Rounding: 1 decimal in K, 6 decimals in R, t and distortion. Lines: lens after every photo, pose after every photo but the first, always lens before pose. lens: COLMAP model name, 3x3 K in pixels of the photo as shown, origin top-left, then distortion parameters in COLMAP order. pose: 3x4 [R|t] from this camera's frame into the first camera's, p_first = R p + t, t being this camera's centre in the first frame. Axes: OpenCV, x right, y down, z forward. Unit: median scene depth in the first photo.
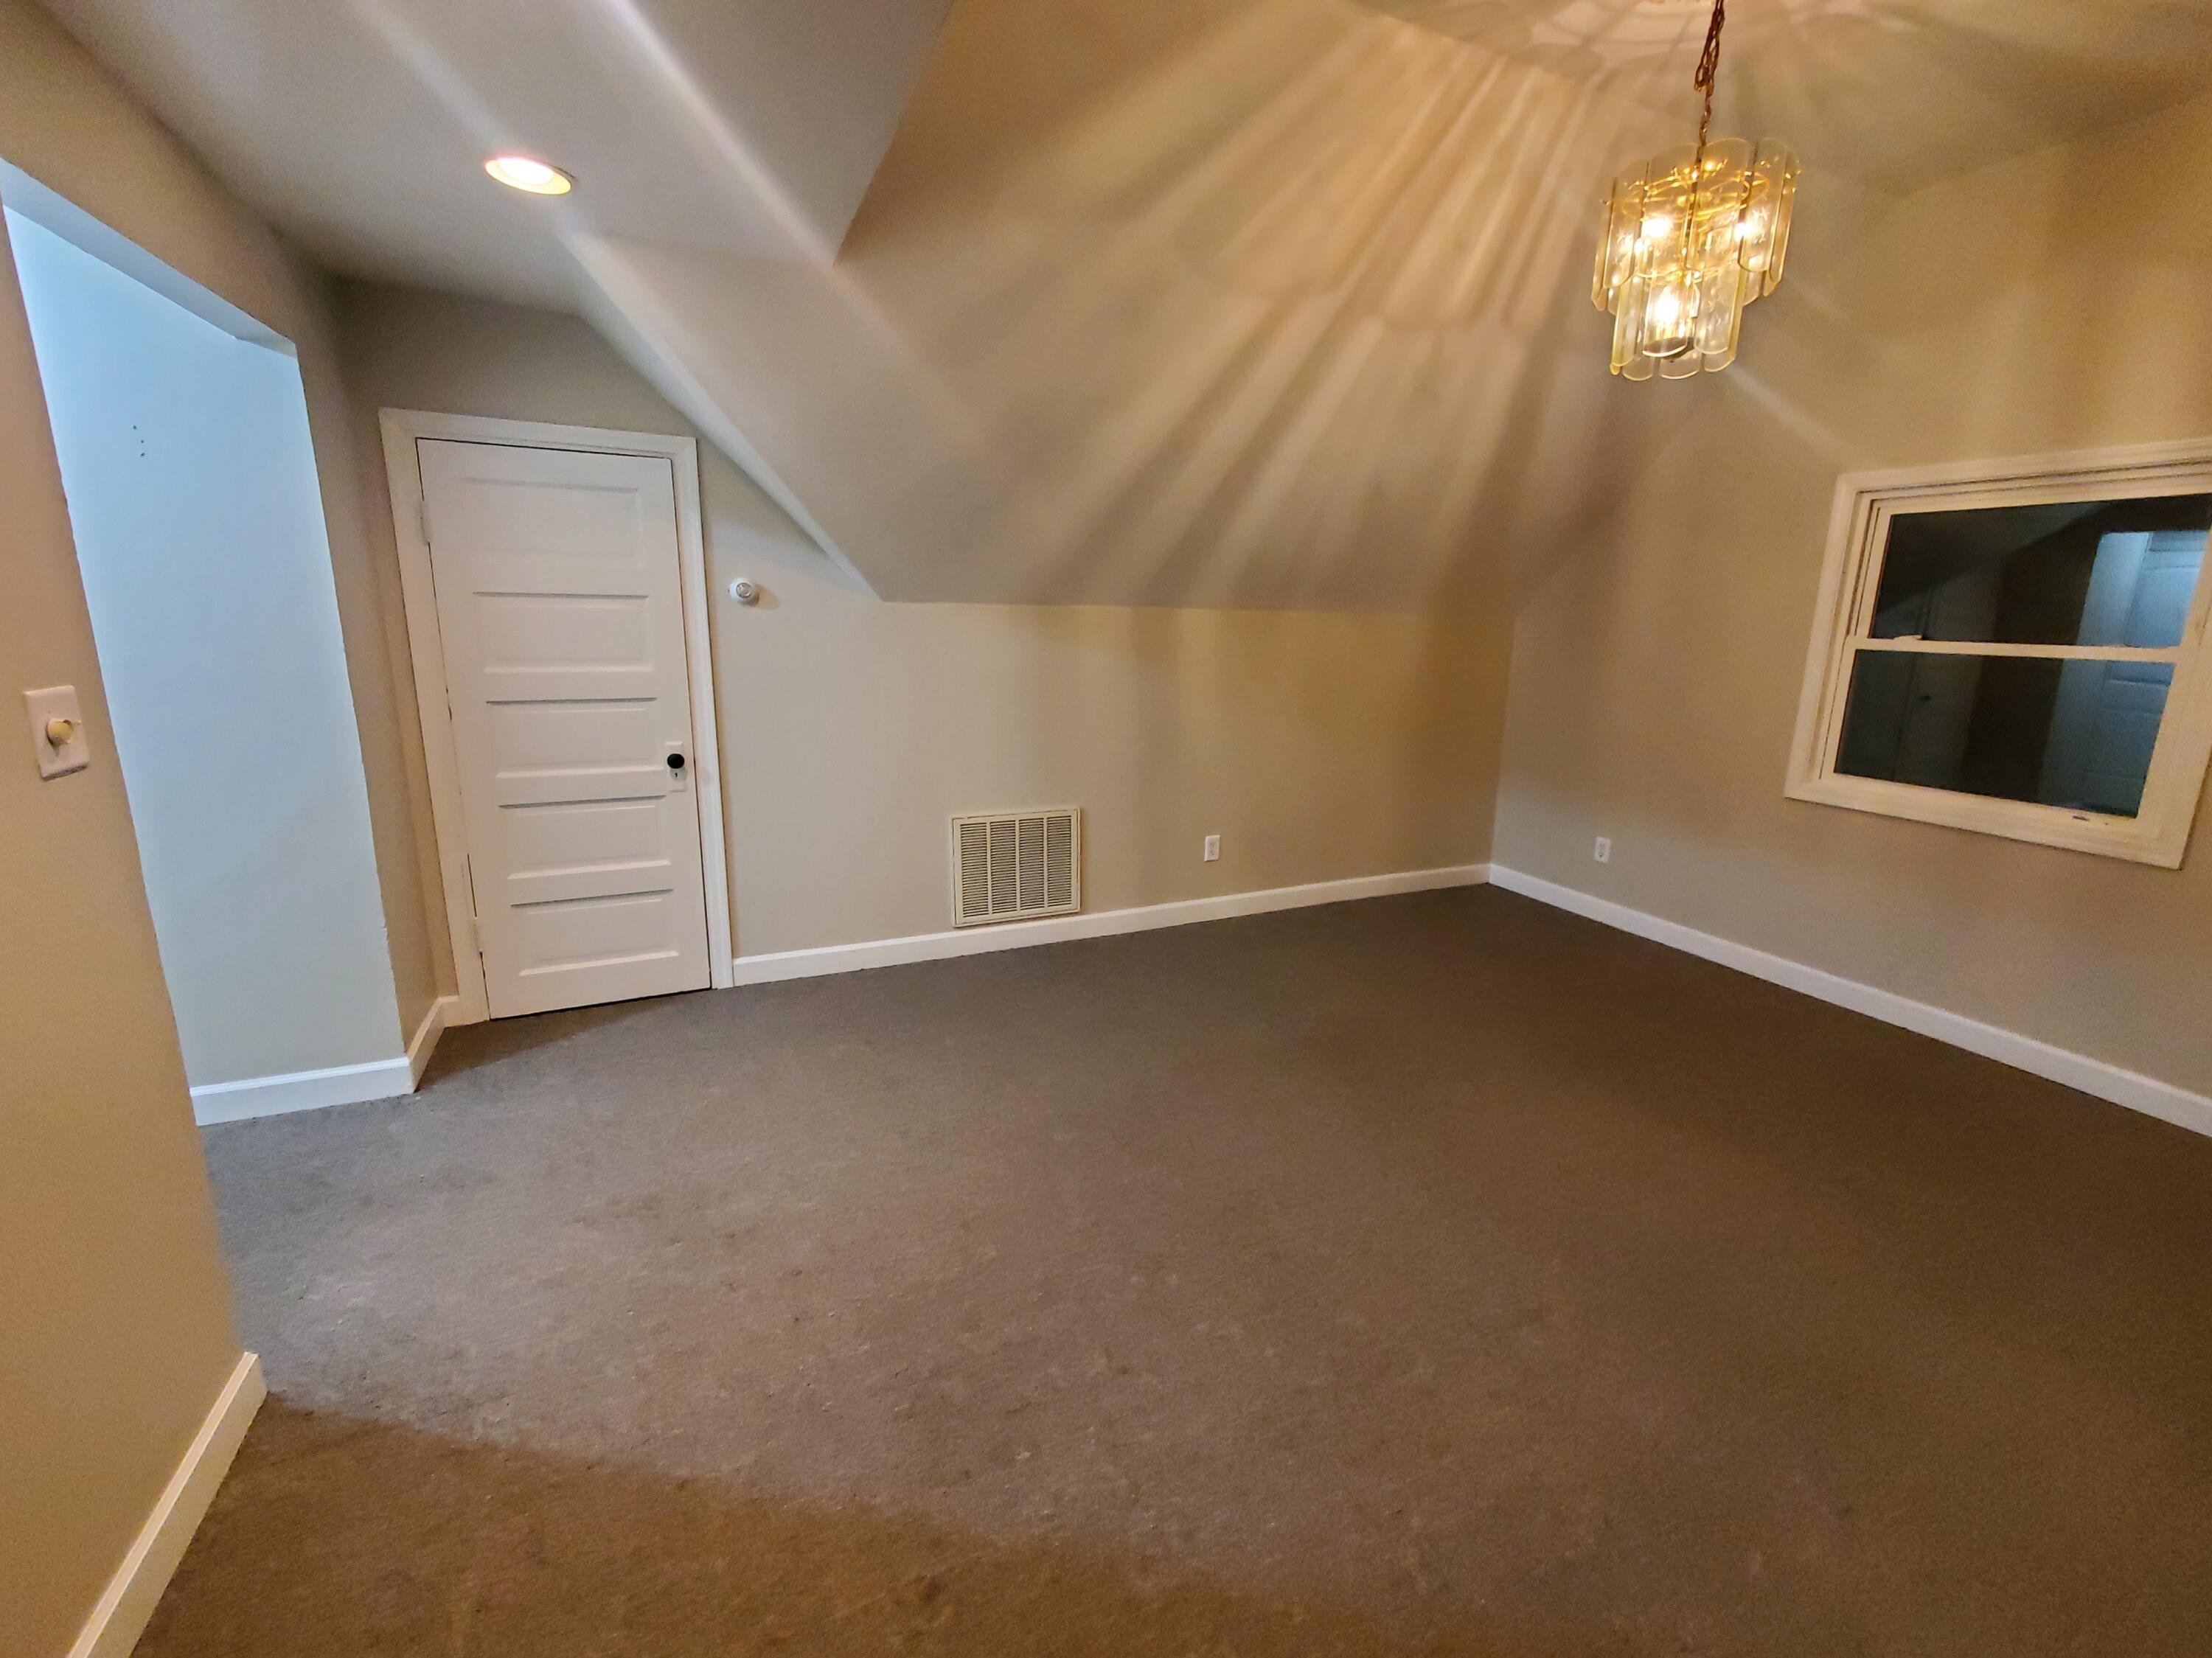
lens RADIAL K [[916.6, 0, 1124.5], [0, 916.6, 807.3], [0, 0, 1]] dist [0.006798, -0.000169]
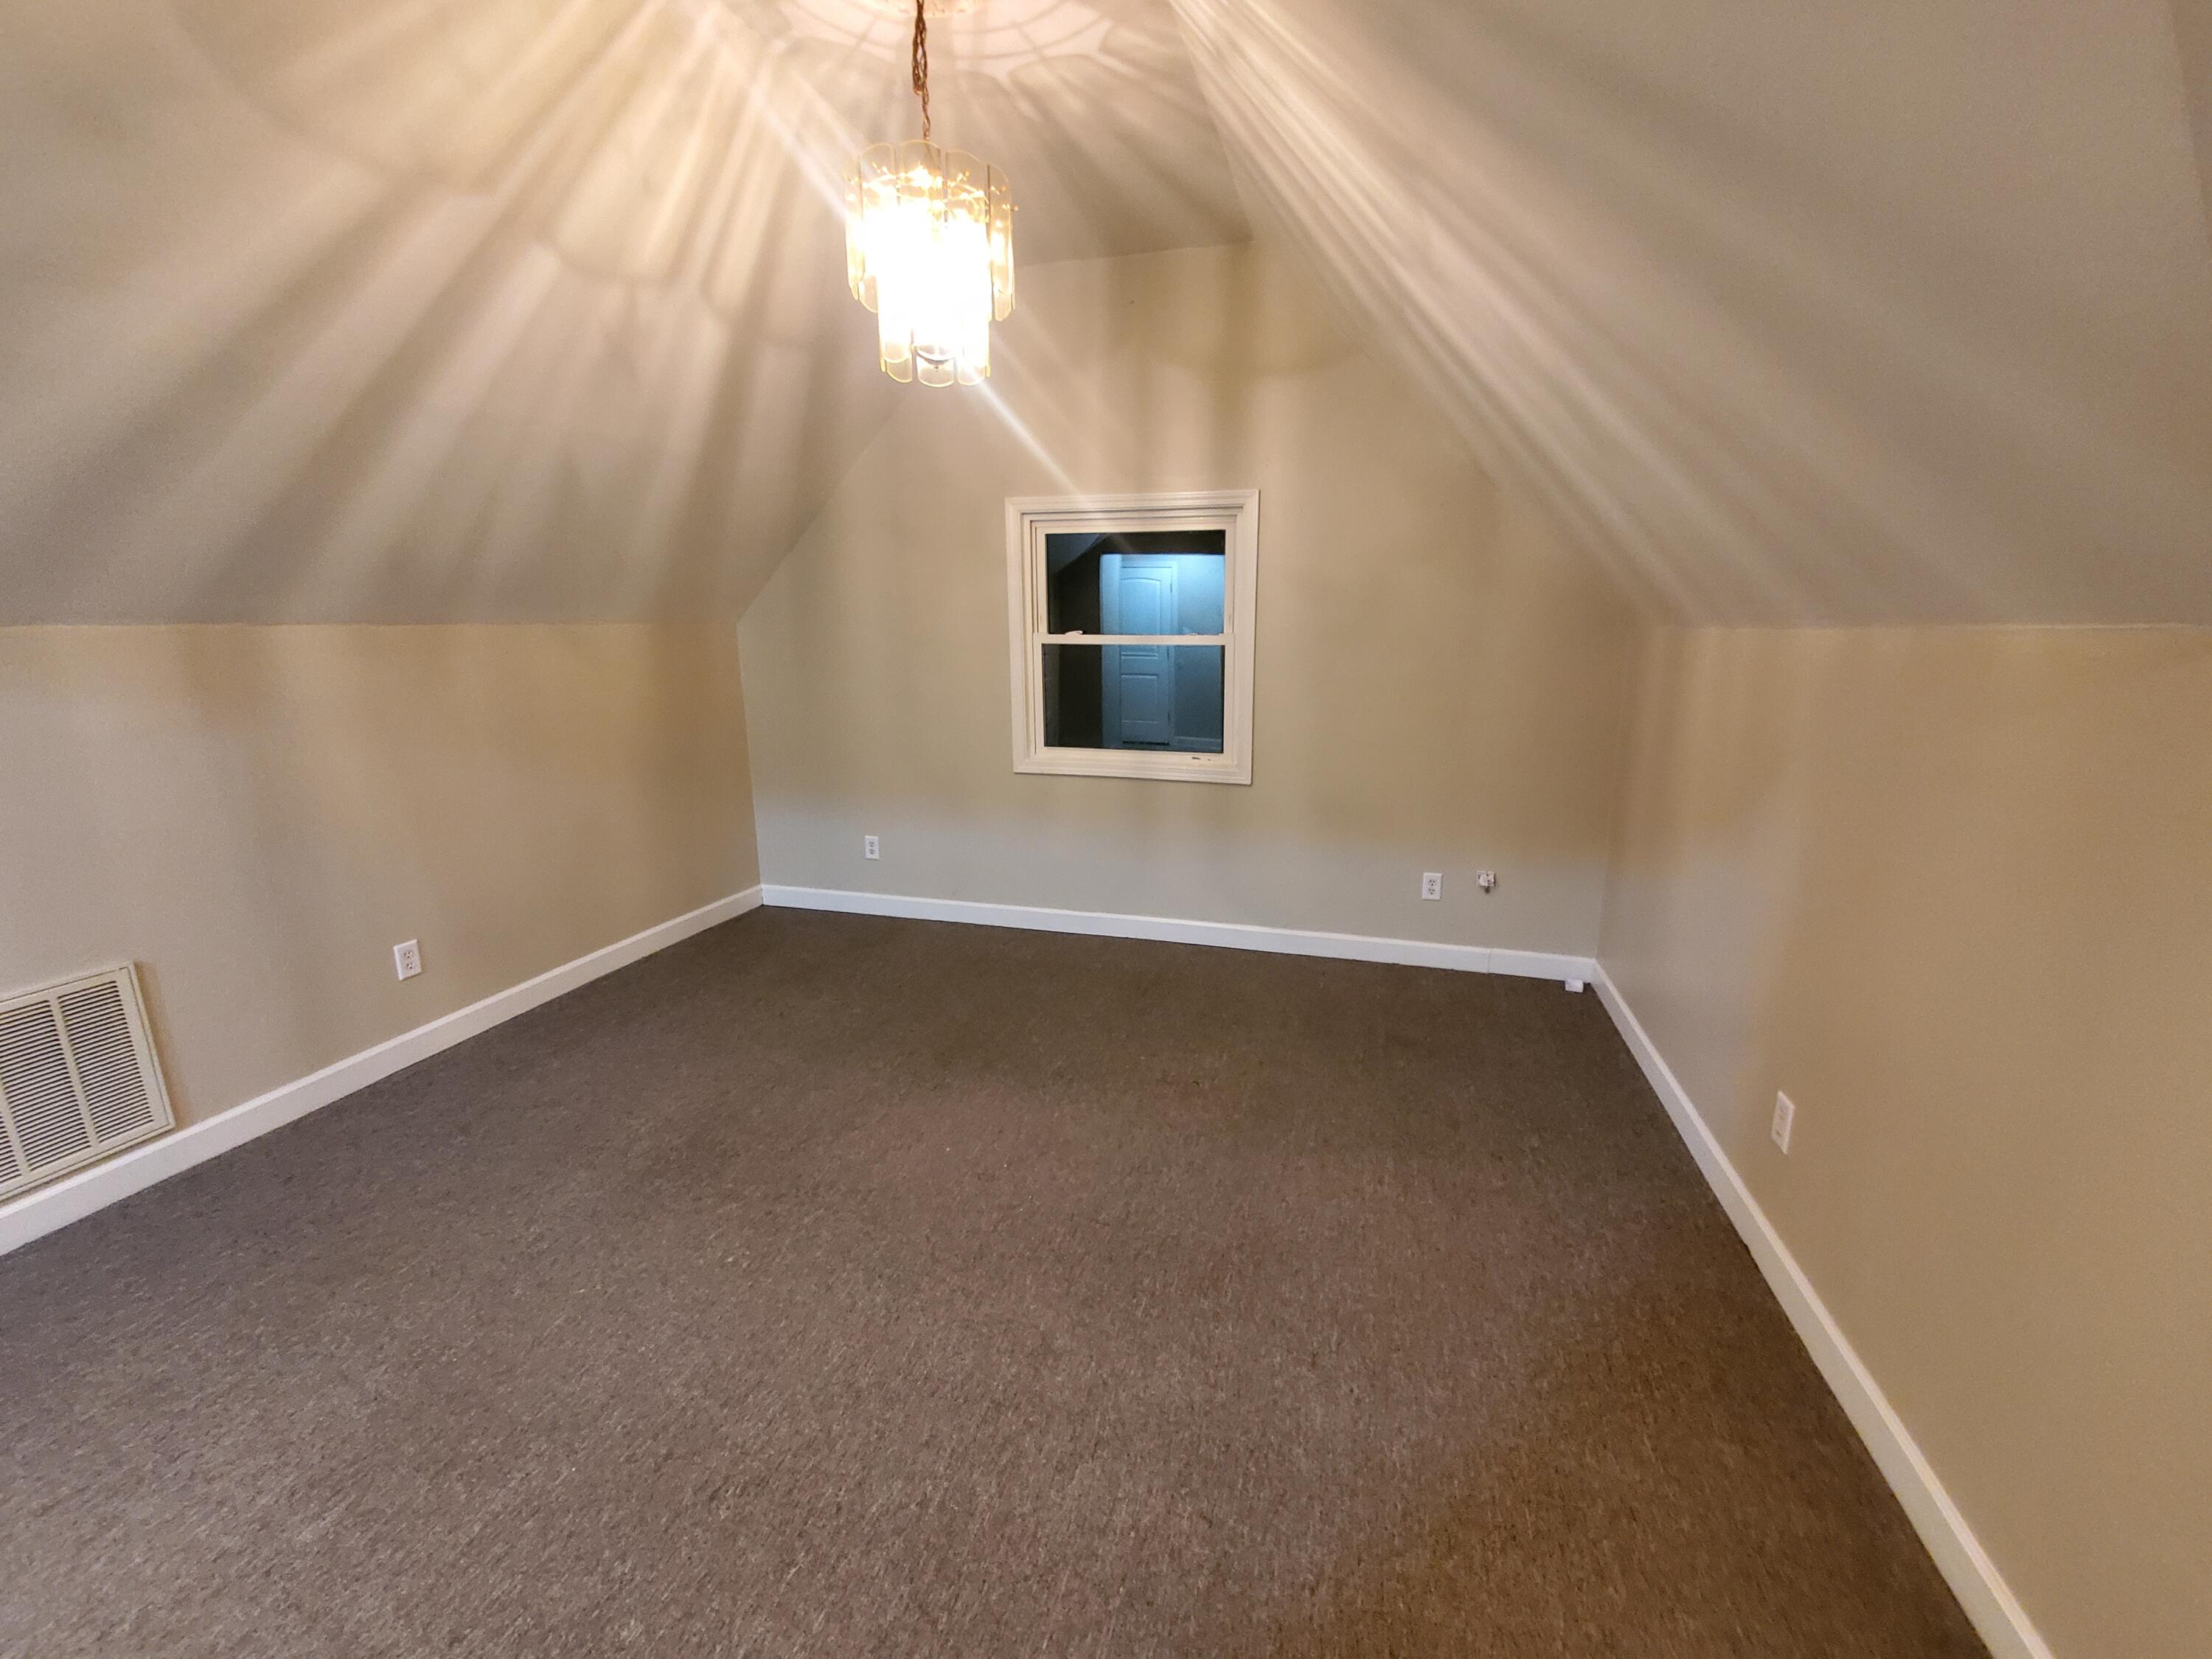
lens RADIAL K [[895.2, 0, 1109.0], [0, 895.2, 813.1], [0, 0, 1]] dist [-0.008493, -0.000054]
pose [[0.648323, -0.183241, 0.738986, -0.054438], [0.179346, 0.980049, 0.085674, -0.037271], [-0.739941, 0.076990, 0.668252, 0.158343]]
